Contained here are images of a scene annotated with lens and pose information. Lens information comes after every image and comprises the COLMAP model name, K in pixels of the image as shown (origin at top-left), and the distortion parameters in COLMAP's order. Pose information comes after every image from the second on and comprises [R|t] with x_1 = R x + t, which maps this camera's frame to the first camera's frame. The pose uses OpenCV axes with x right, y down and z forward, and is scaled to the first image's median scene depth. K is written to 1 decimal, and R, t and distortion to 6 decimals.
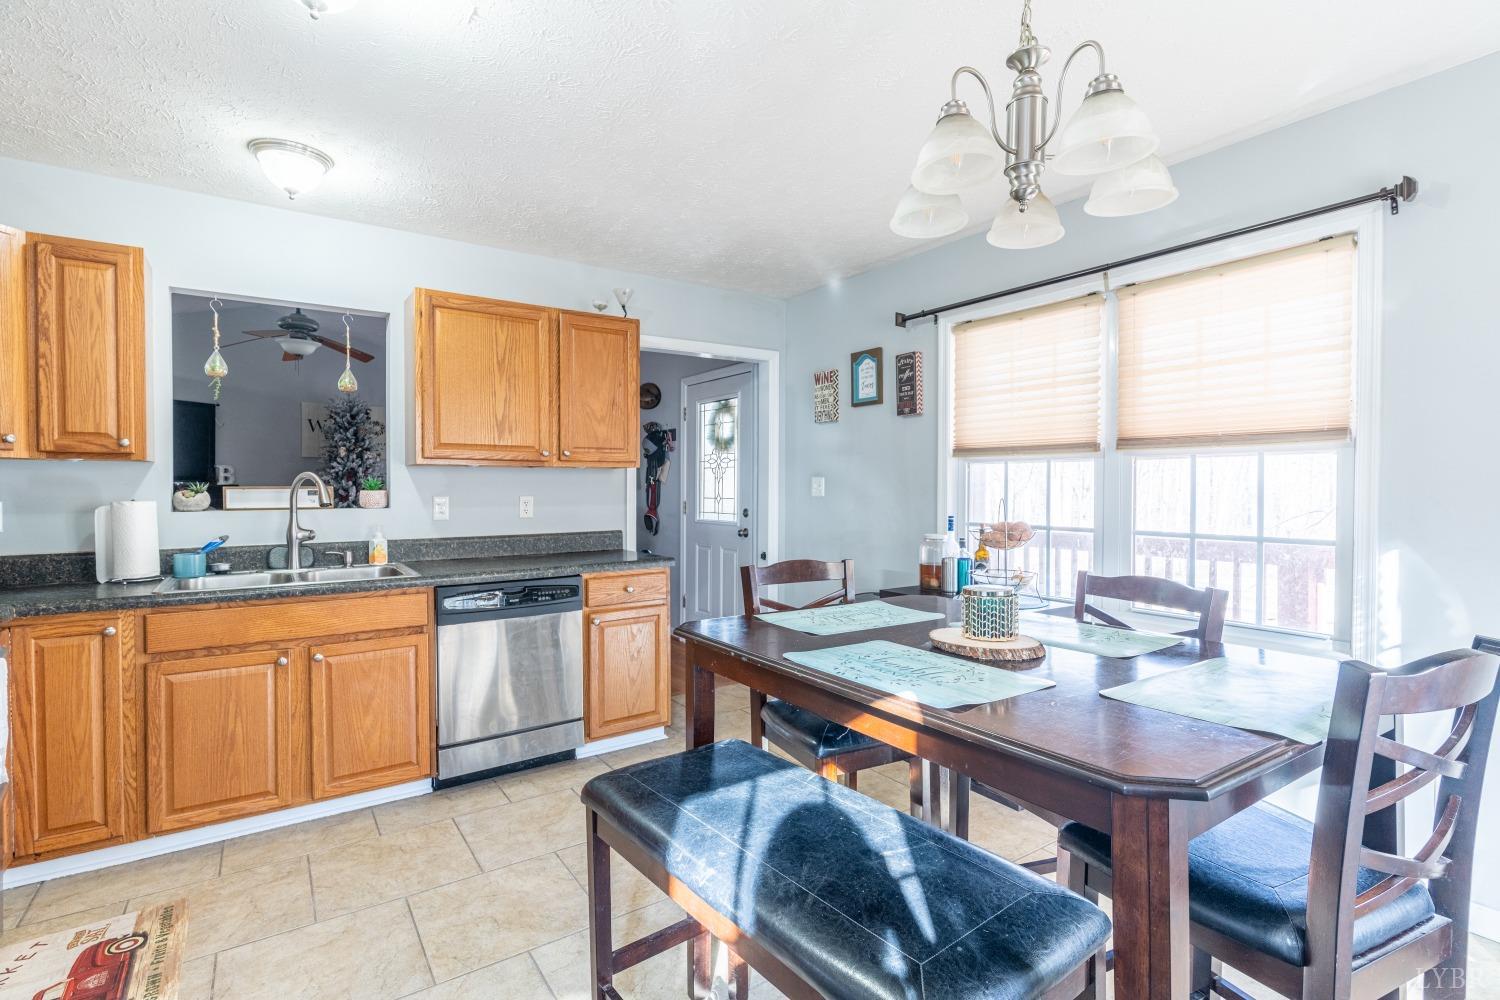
lens RADIAL K [[715.7, 0, 748.2], [0, 715.7, 500.1], [0, 0, 1]] dist [0.010501, -0.001153]
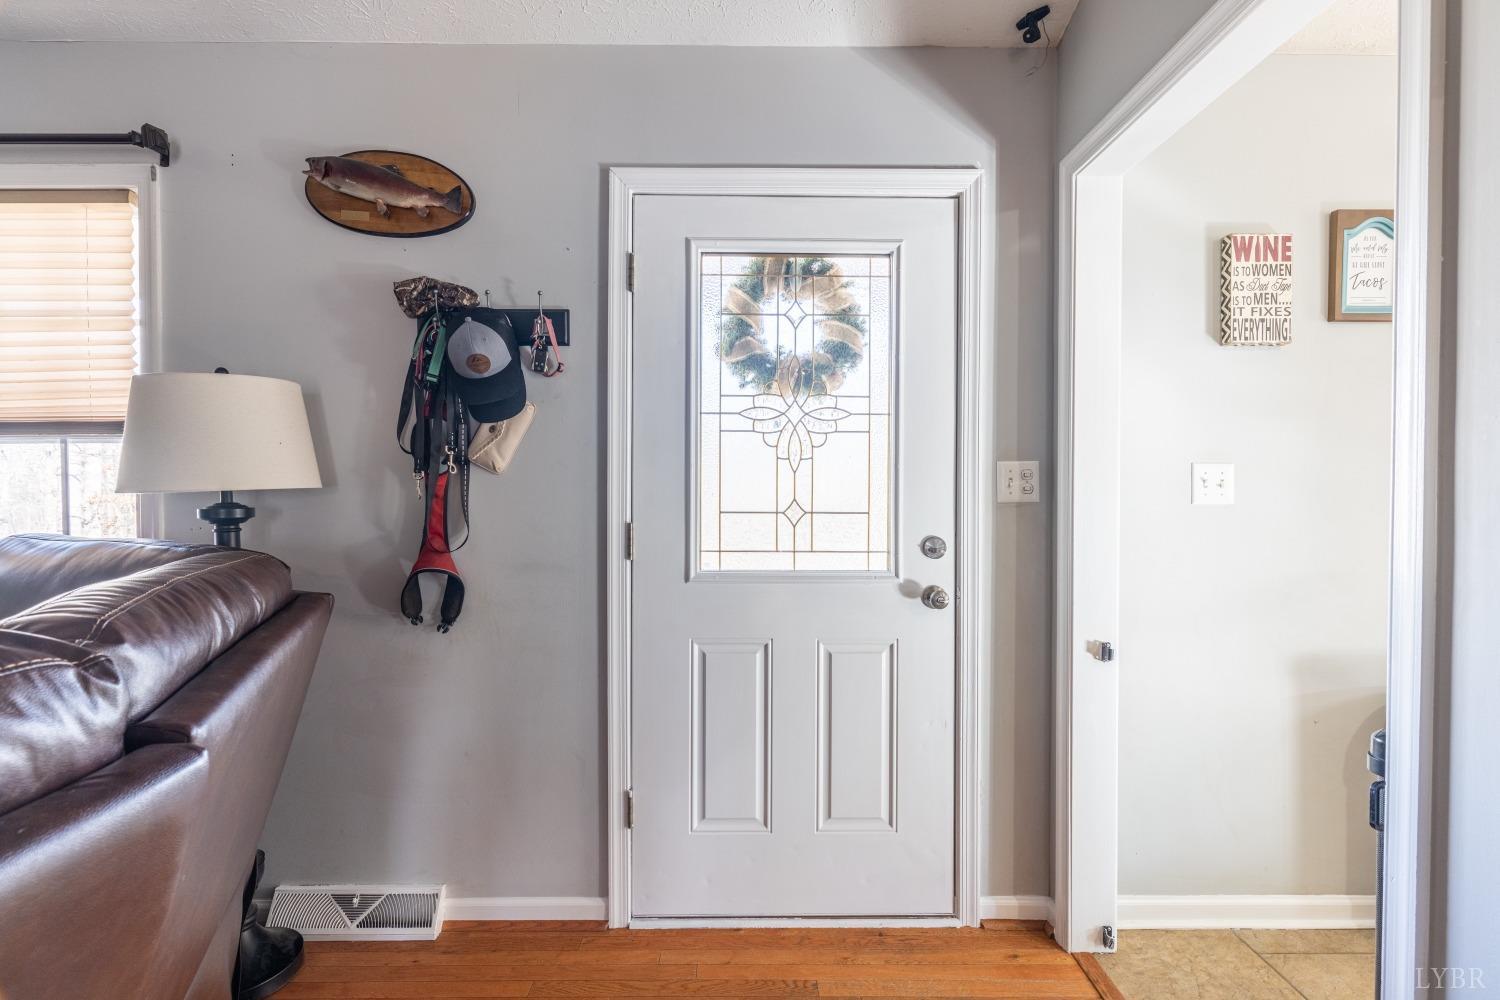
lens RADIAL K [[715.7, 0, 749.3], [0, 715.7, 499.9], [0, 0, 1]] dist [0.010501, -0.001153]
pose [[0.556029, -0.010884, 0.831092, -0.373692], [0.008988, 0.999935, 0.007082, -0.011927], [-0.831115, 0.003532, 0.556090, 0.818687]]
